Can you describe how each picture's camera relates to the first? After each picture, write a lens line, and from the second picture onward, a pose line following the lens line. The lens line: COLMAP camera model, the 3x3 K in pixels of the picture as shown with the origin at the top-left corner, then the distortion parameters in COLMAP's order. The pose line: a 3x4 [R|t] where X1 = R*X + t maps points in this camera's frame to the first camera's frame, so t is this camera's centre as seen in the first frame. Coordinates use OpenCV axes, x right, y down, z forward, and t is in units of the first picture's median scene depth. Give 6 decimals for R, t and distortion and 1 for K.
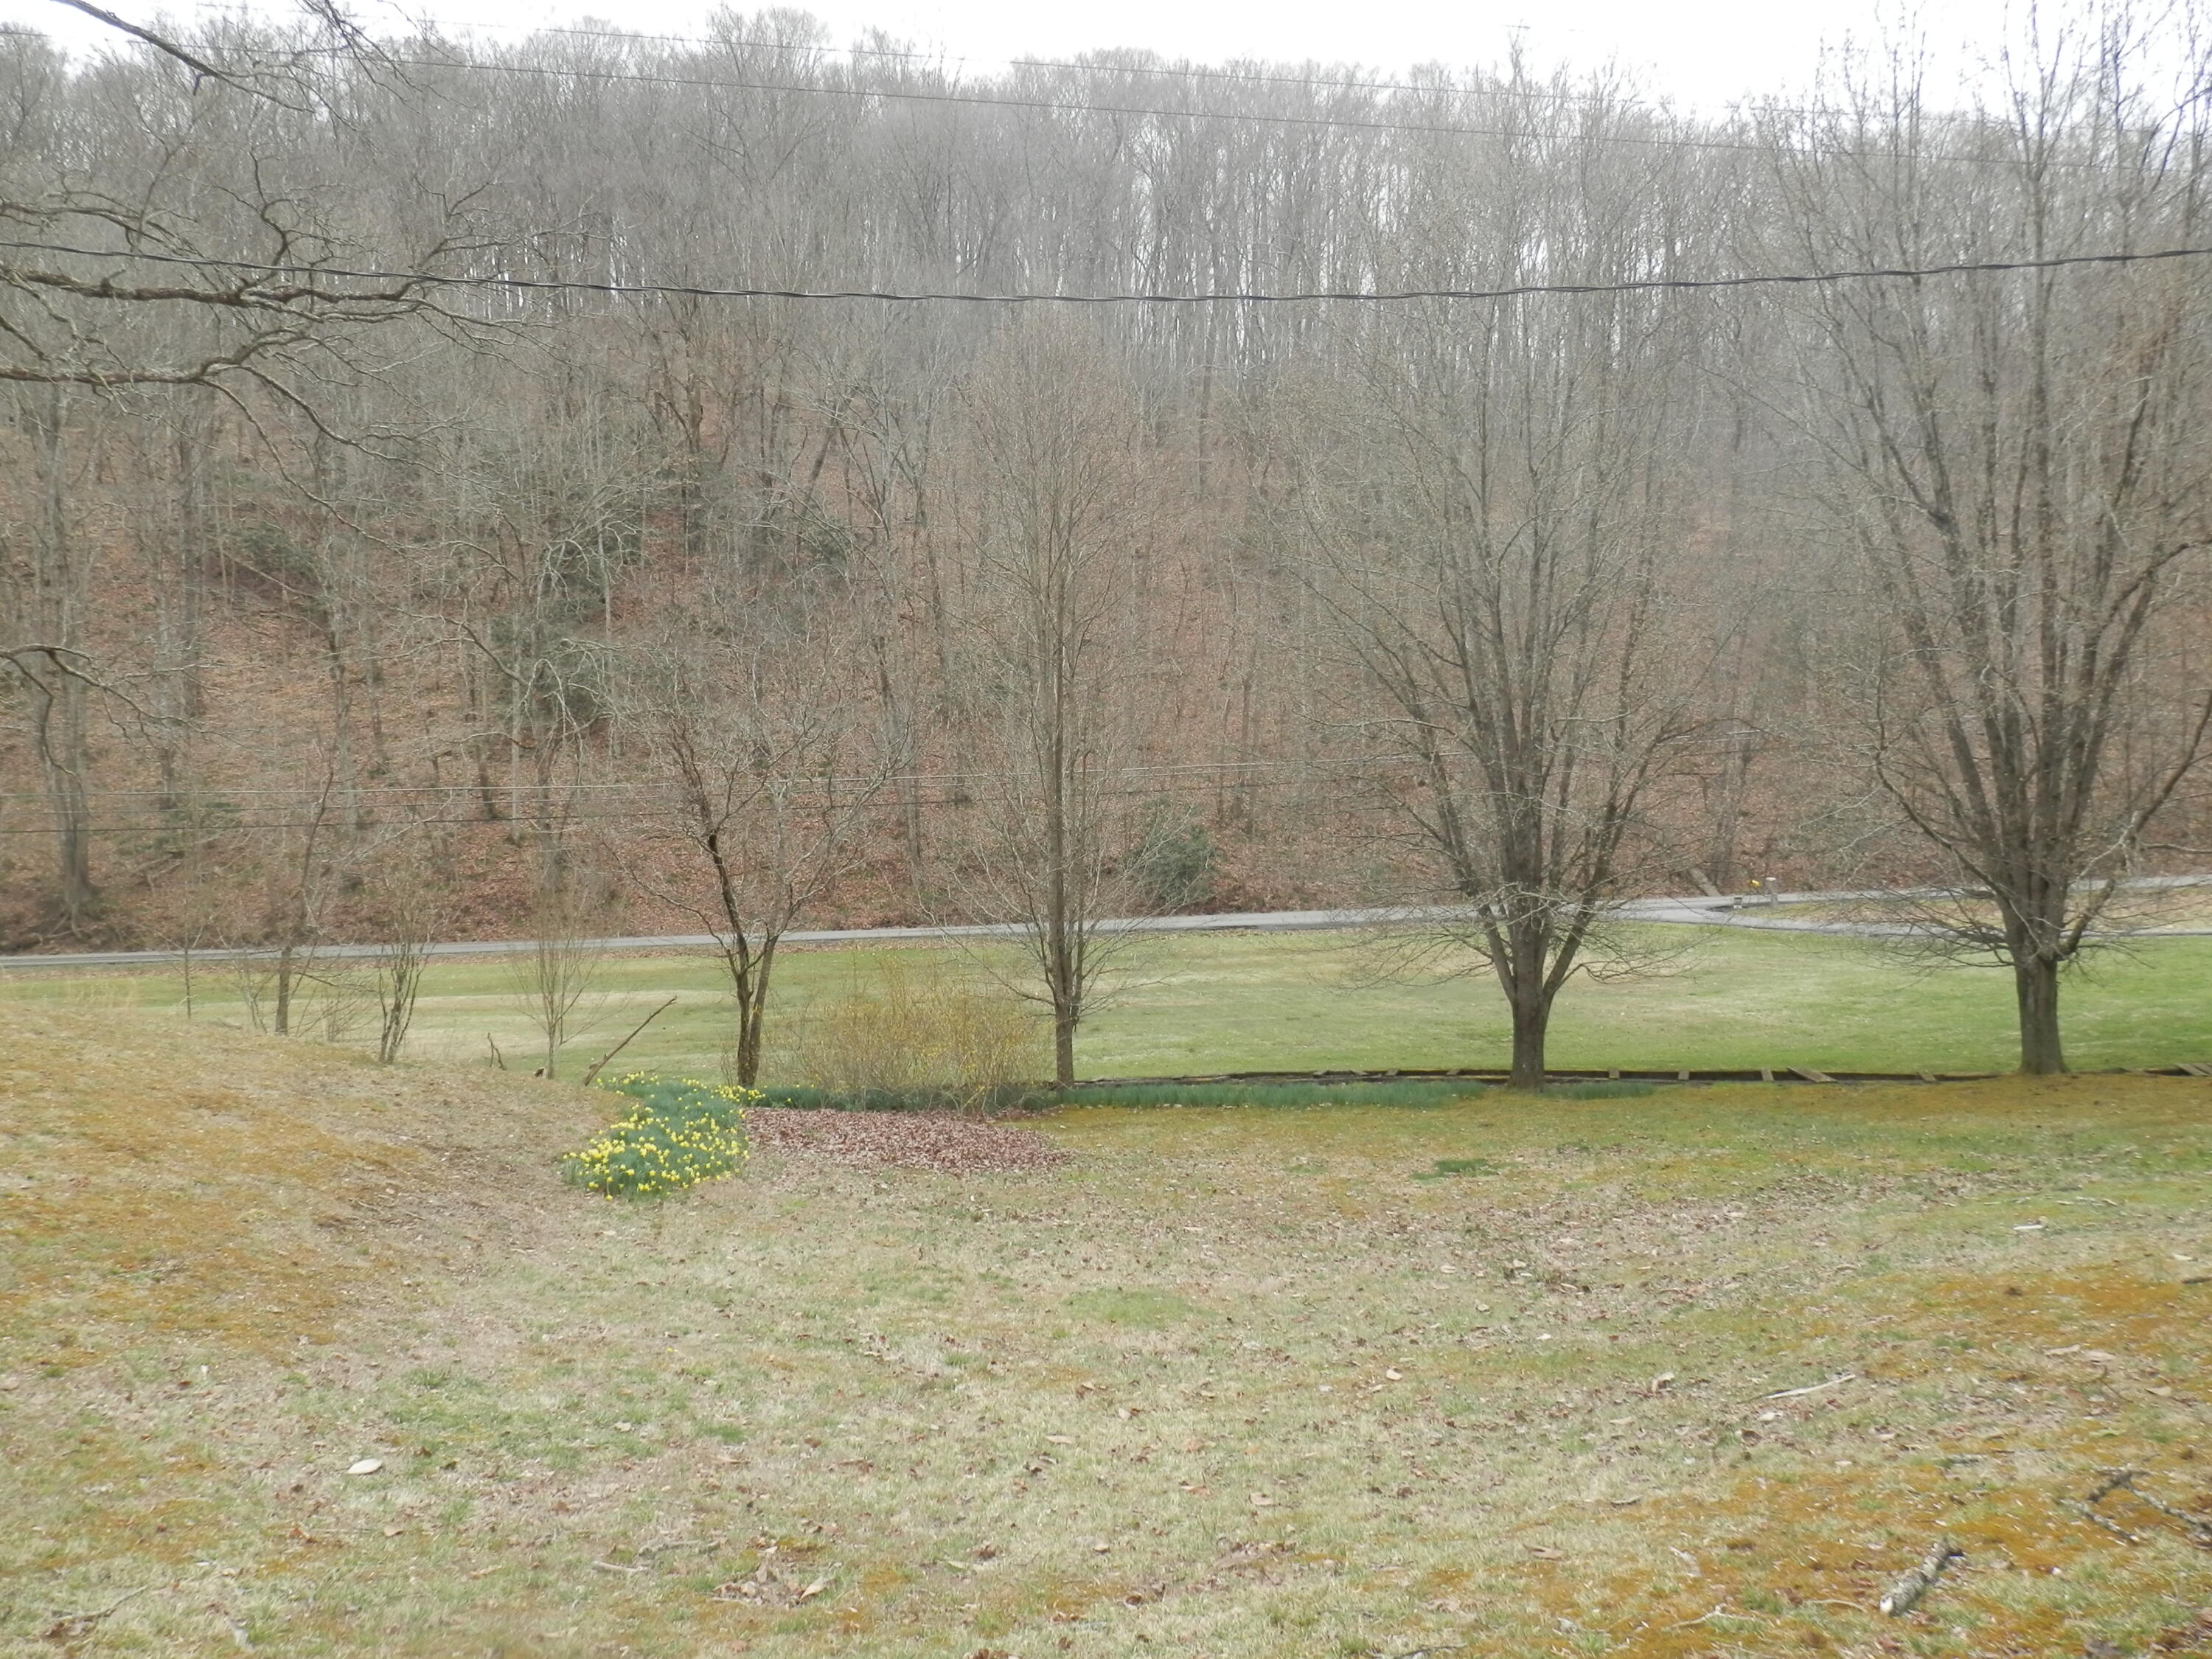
lens RADIAL K [[1622.5, 0, 1098.9], [0, 1622.5, 829.1], [0, 0, 1]] dist [-0.010491, 0.004909]
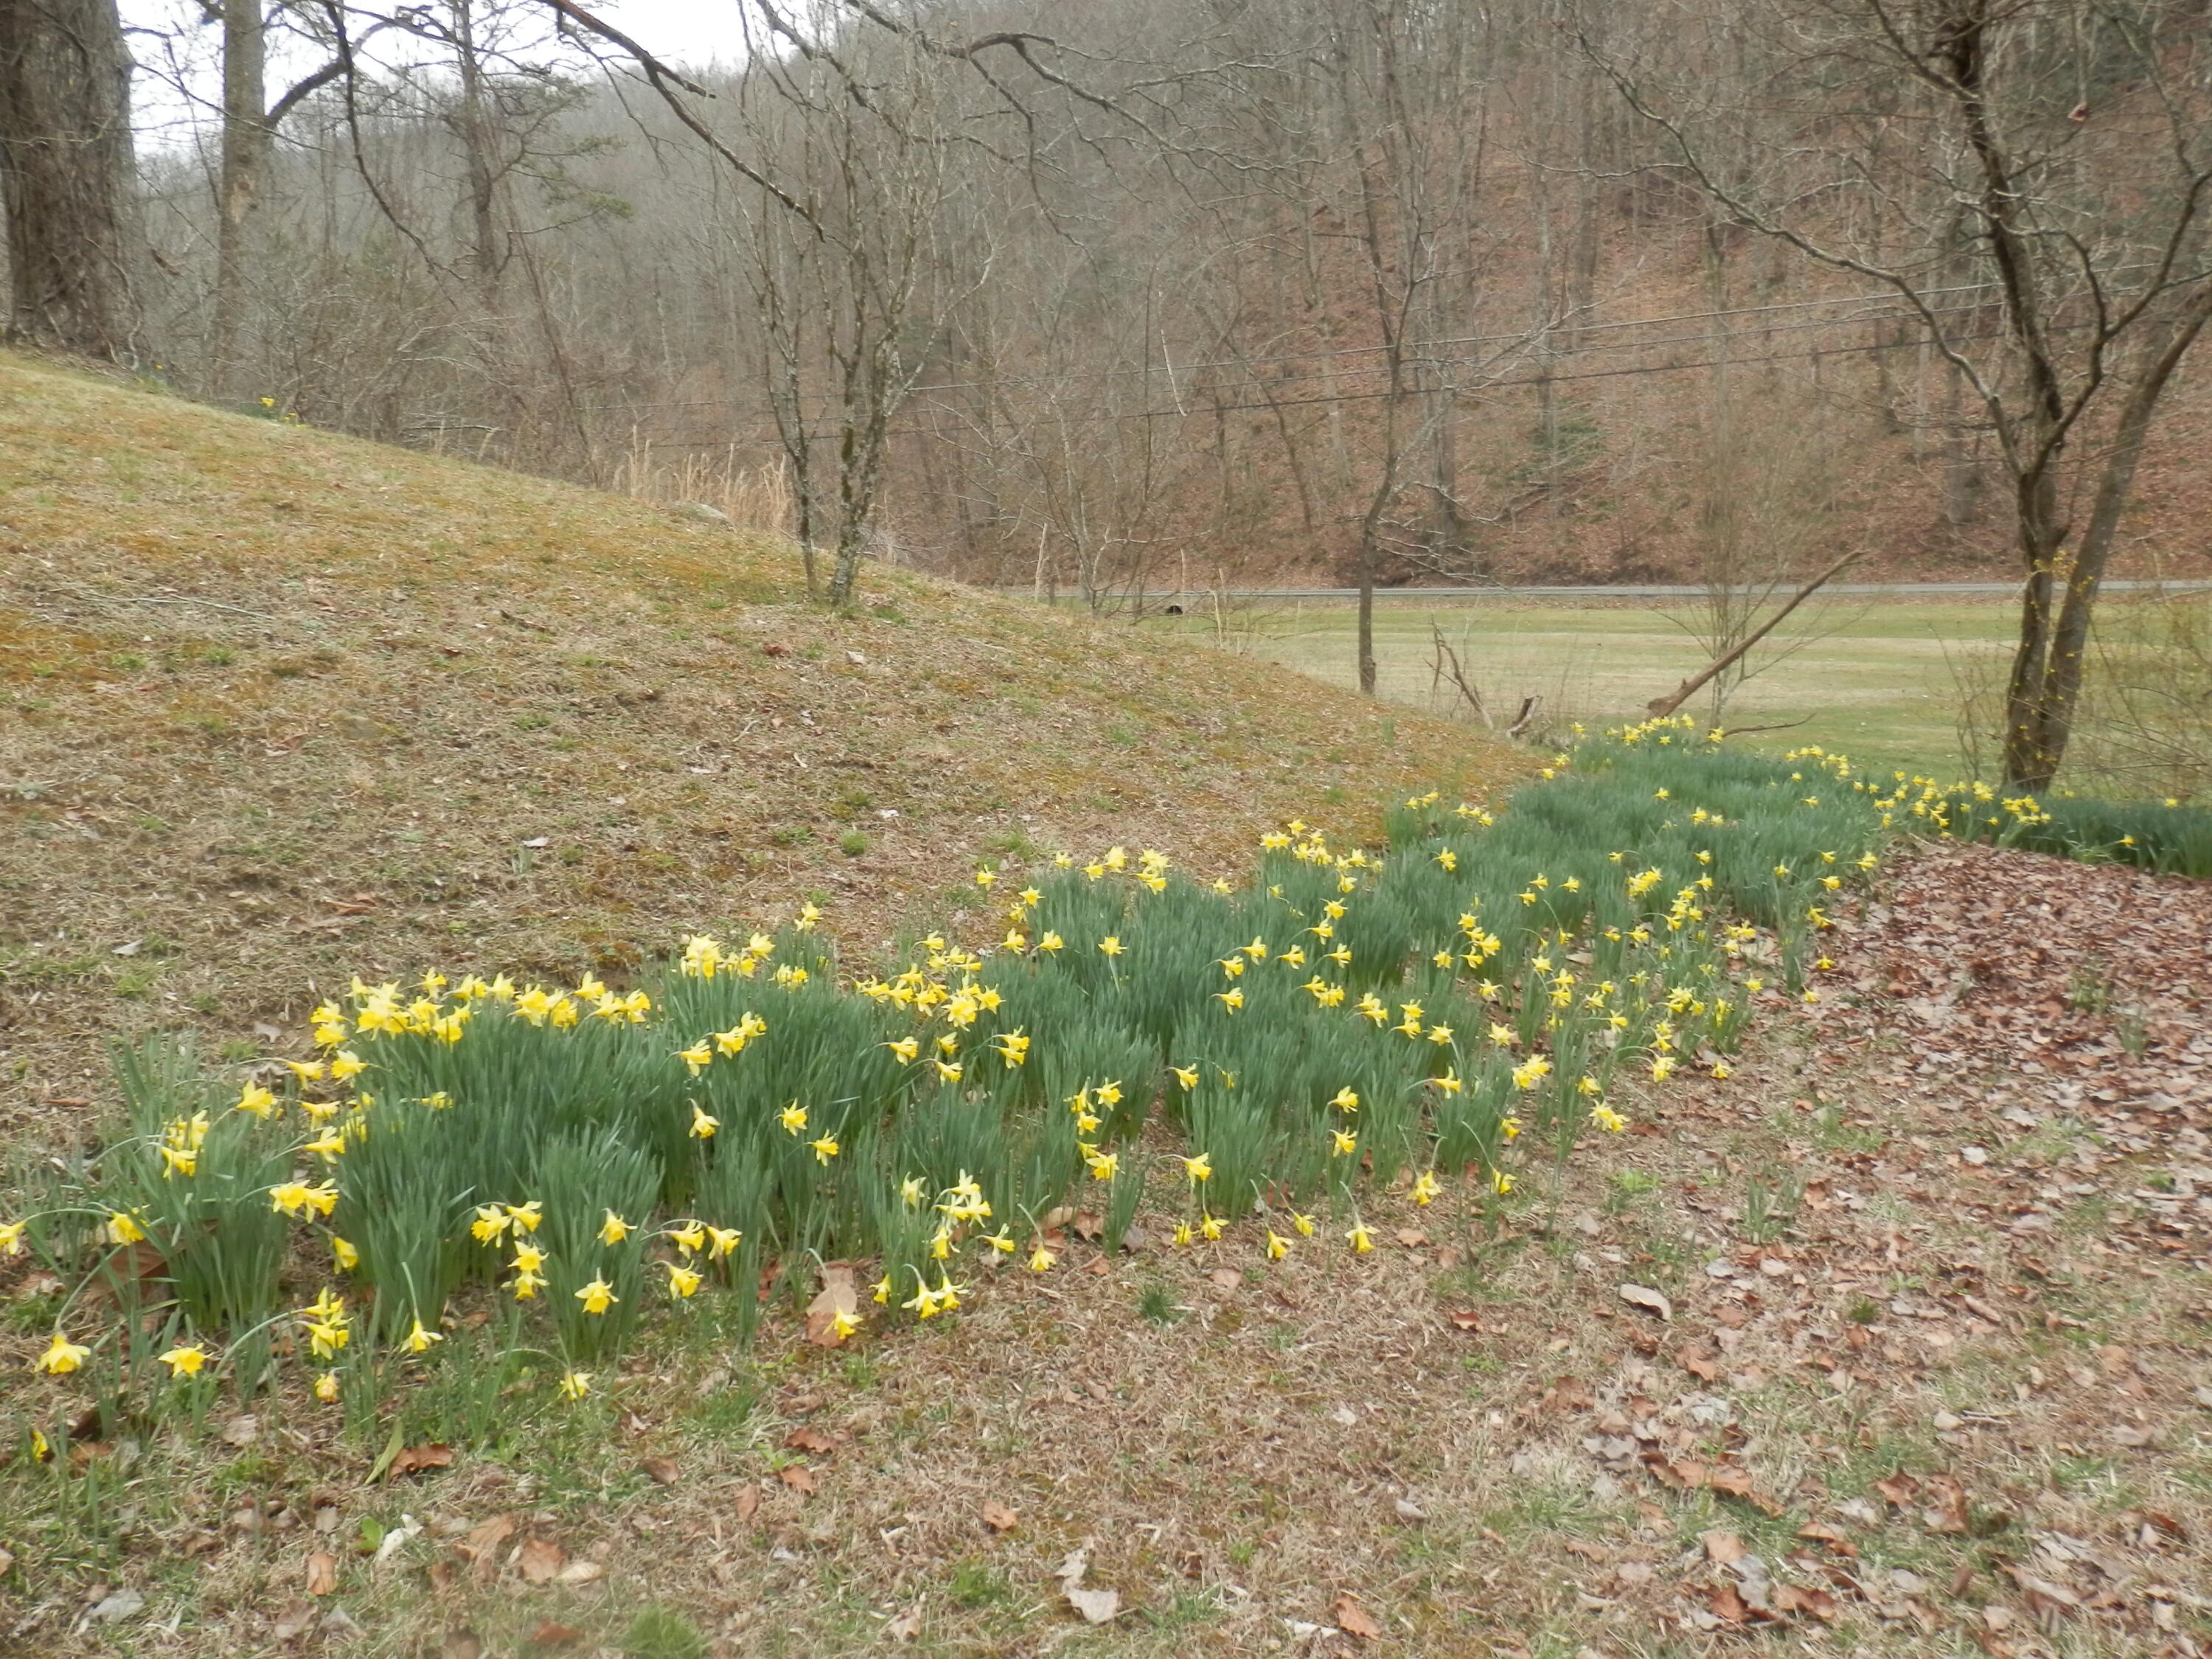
lens RADIAL K [[1622.5, 0, 1098.9], [0, 1622.5, 829.1], [0, 0, 1]] dist [-0.010491, 0.004909]
pose [[0.658686, 0.140467, -0.739190, -0.027680], [0.004522, 0.981663, 0.190573, 0.032639], [0.752405, -0.128871, 0.645972, 0.204115]]
